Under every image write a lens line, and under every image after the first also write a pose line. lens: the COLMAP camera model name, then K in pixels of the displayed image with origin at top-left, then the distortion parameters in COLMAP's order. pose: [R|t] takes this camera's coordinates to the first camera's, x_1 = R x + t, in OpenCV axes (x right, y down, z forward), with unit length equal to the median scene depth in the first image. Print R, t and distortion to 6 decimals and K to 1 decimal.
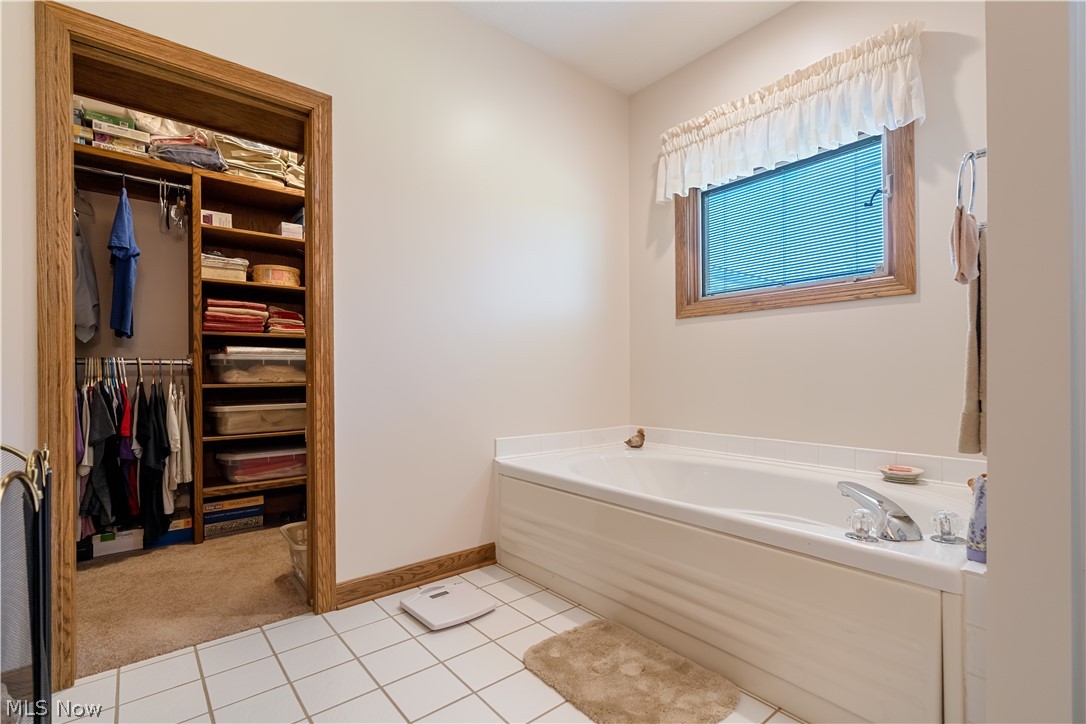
lens RADIAL K [[494.2, 0, 547.6], [0, 494.2, 375.6], [0, 0, 1]] dist [-0.004743, 0.003058]
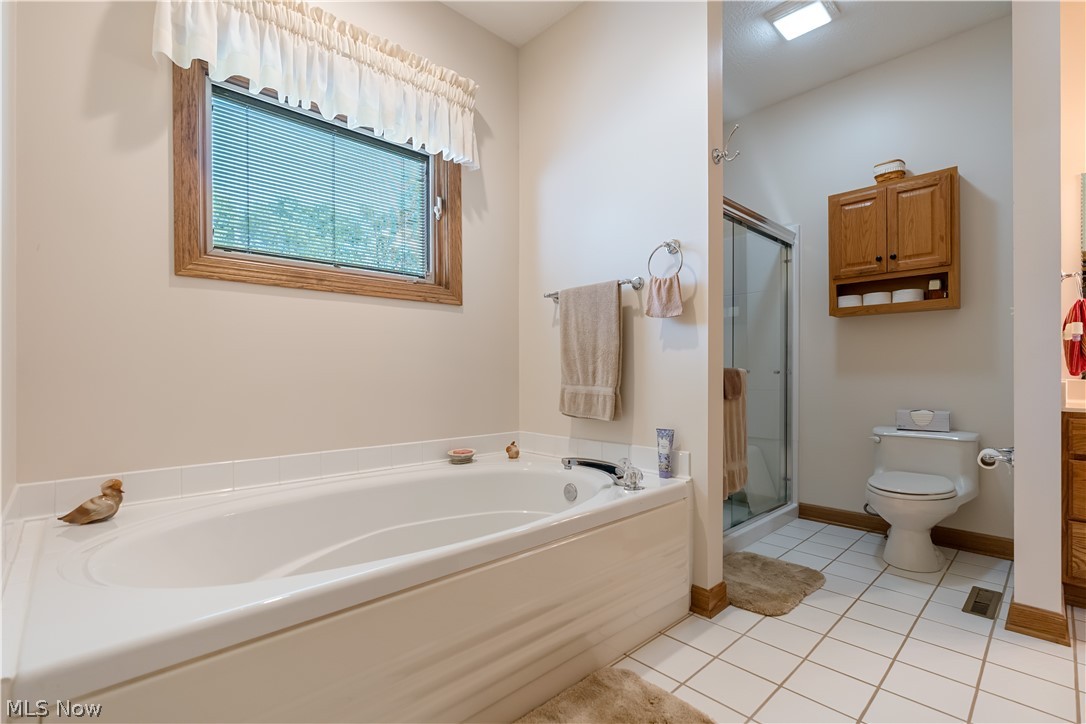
lens RADIAL K [[494.2, 0, 549.8], [0, 494.2, 371.6], [0, 0, 1]] dist [-0.004743, 0.003058]
pose [[-0.058094, 0.007809, 0.998281, -0.478461], [0.004862, 0.999960, -0.007539, 0.006754], [-0.998299, 0.004416, -0.058129, 0.848880]]
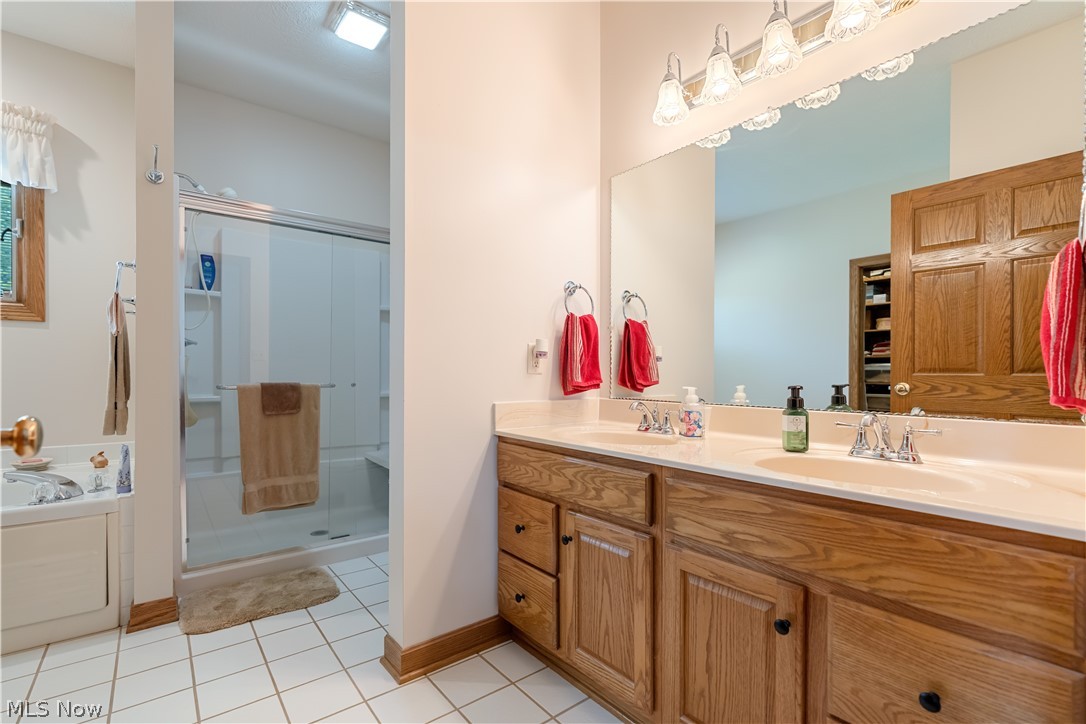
lens RADIAL K [[494.2, 0, 538.9], [0, 494.2, 370.6], [0, 0, 1]] dist [-0.004743, 0.003058]
pose [[0.024702, 0.009723, 0.999648, -0.495133], [0.000474, 0.999952, -0.009737, -0.026083], [-0.999695, 0.000714, 0.024696, -0.308604]]
